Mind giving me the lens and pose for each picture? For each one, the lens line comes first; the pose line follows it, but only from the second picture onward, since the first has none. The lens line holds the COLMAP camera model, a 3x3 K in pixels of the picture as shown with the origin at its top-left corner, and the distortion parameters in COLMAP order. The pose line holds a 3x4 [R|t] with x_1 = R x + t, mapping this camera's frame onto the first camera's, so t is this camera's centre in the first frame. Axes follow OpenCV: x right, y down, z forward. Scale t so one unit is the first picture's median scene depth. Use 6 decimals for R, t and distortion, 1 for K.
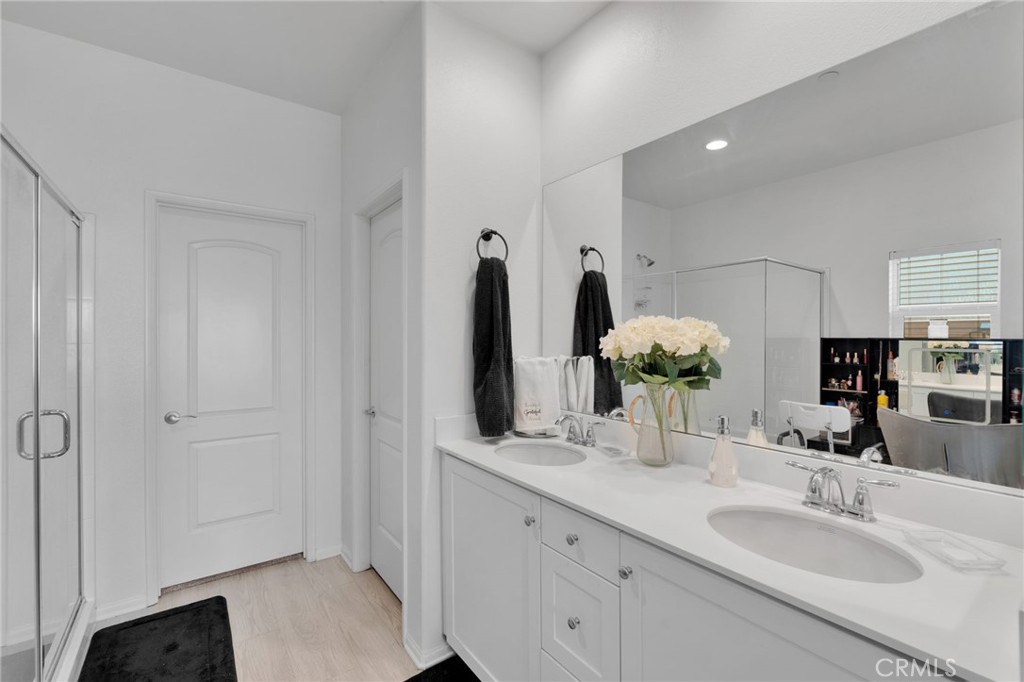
lens RADIAL K [[461.0, 0, 514.8], [0, 461.0, 339.4], [0, 0, 1]] dist [0.003510, 0.000363]
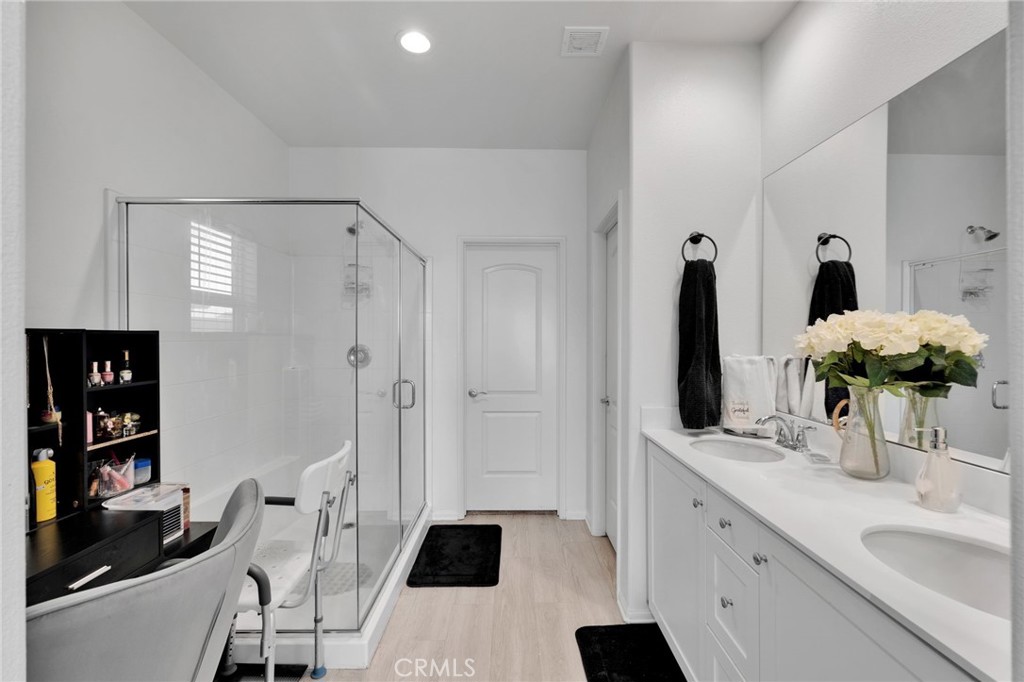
lens RADIAL K [[461.0, 0, 511.4], [0, 461.0, 339.9], [0, 0, 1]] dist [0.003510, 0.000363]
pose [[0.810148, 0.002727, -0.586220, 0.223047], [-0.003220, 0.999995, 0.000202, 0.006060], [0.586217, 0.001725, 0.810152, -0.099664]]
